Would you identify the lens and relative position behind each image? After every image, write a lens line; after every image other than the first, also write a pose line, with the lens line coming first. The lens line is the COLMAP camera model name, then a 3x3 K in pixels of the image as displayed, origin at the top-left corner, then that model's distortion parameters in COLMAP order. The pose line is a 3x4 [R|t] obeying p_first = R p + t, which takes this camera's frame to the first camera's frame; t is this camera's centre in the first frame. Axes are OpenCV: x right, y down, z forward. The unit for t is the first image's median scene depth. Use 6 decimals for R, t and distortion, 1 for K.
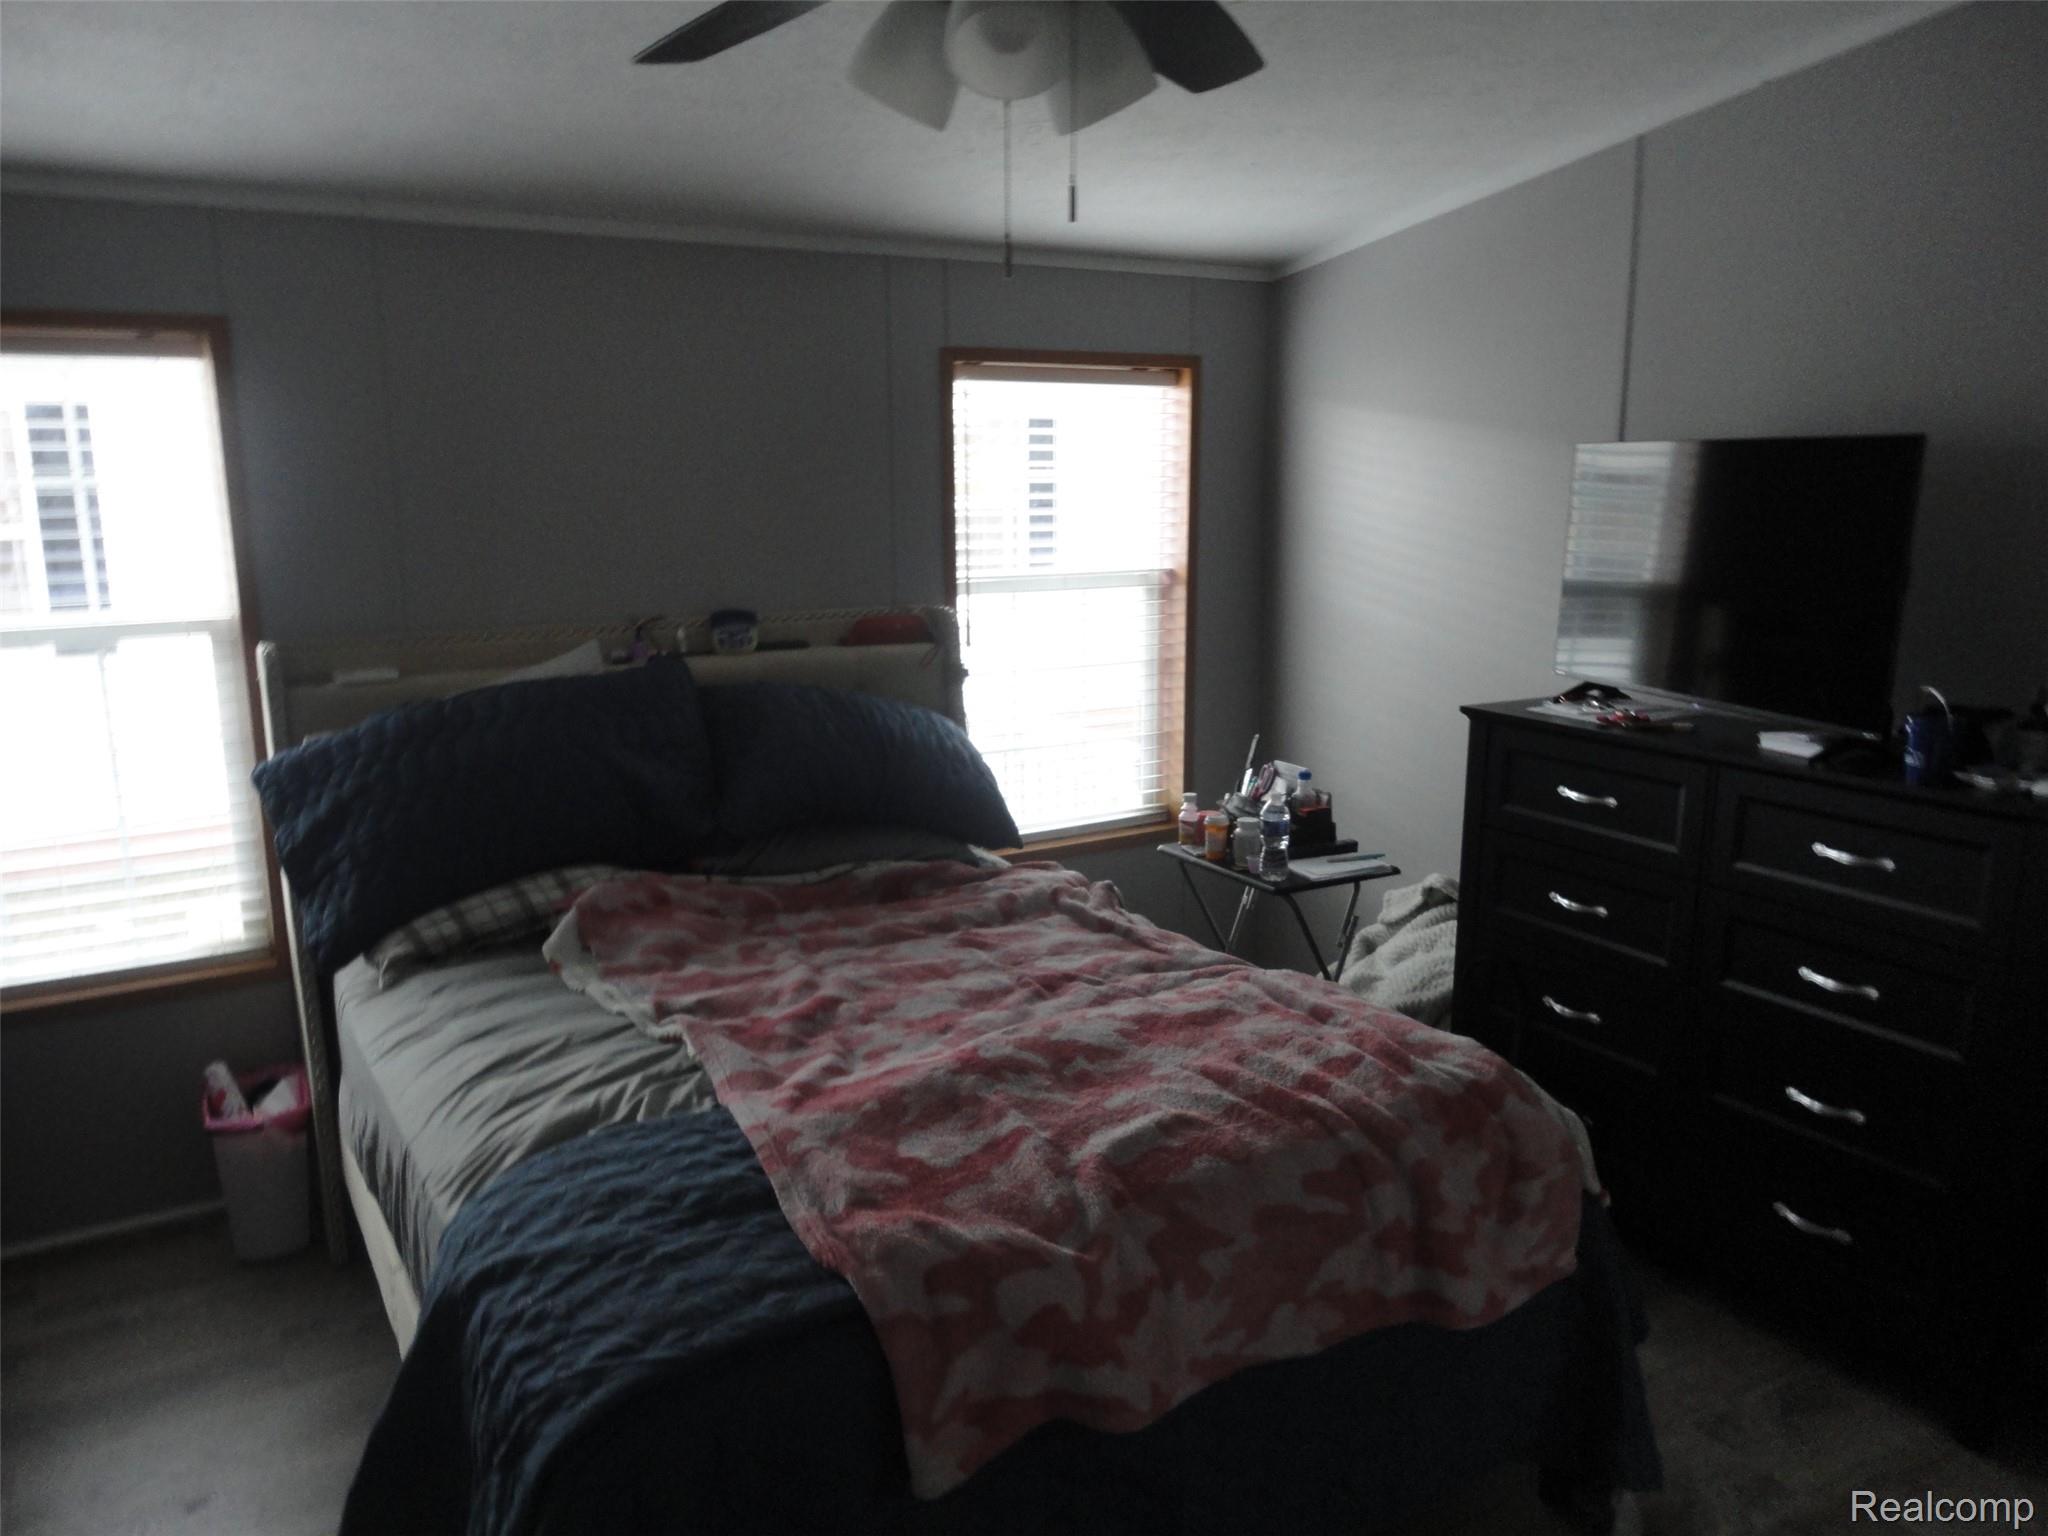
lens RADIAL K [[1532.1, 0, 1029.5], [0, 1532.1, 777.7], [0, 0, 1]] dist [0.002418, 0.001033]
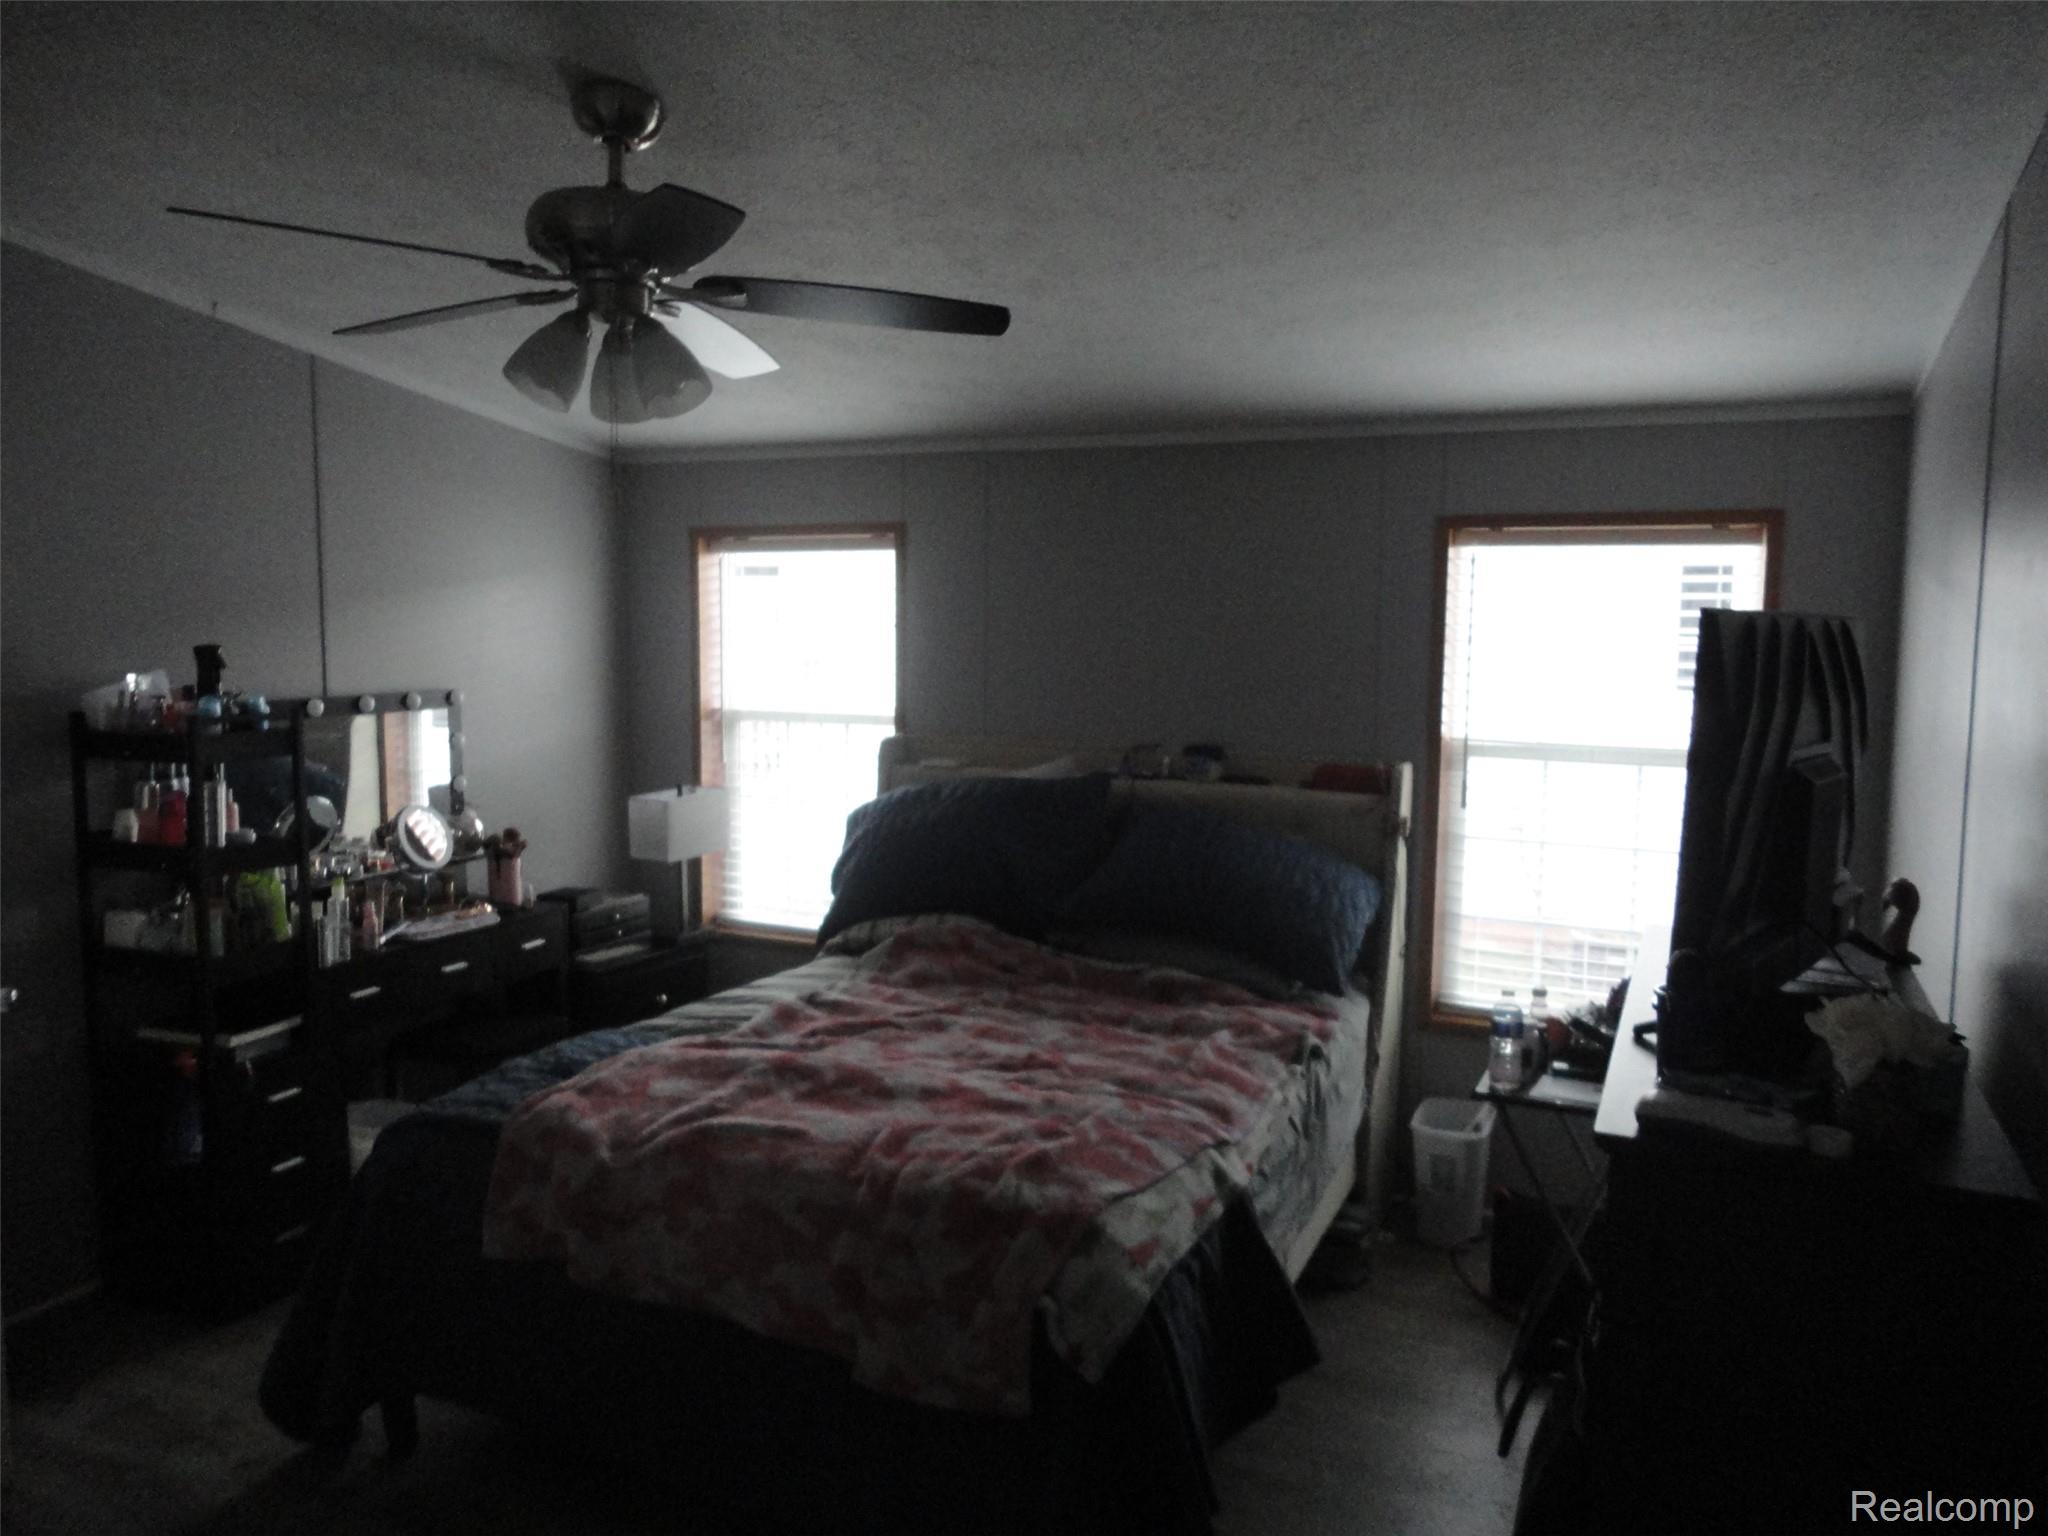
lens RADIAL K [[1532.1, 0, 1031.1], [0, 1532.1, 764.5], [0, 0, 1]] dist [0.002418, 0.001033]
pose [[0.548212, 0.090123, -0.831470, 0.781867], [-0.186824, 0.982251, -0.016712, -0.055237], [0.815206, 0.164500, 0.555319, 0.267518]]
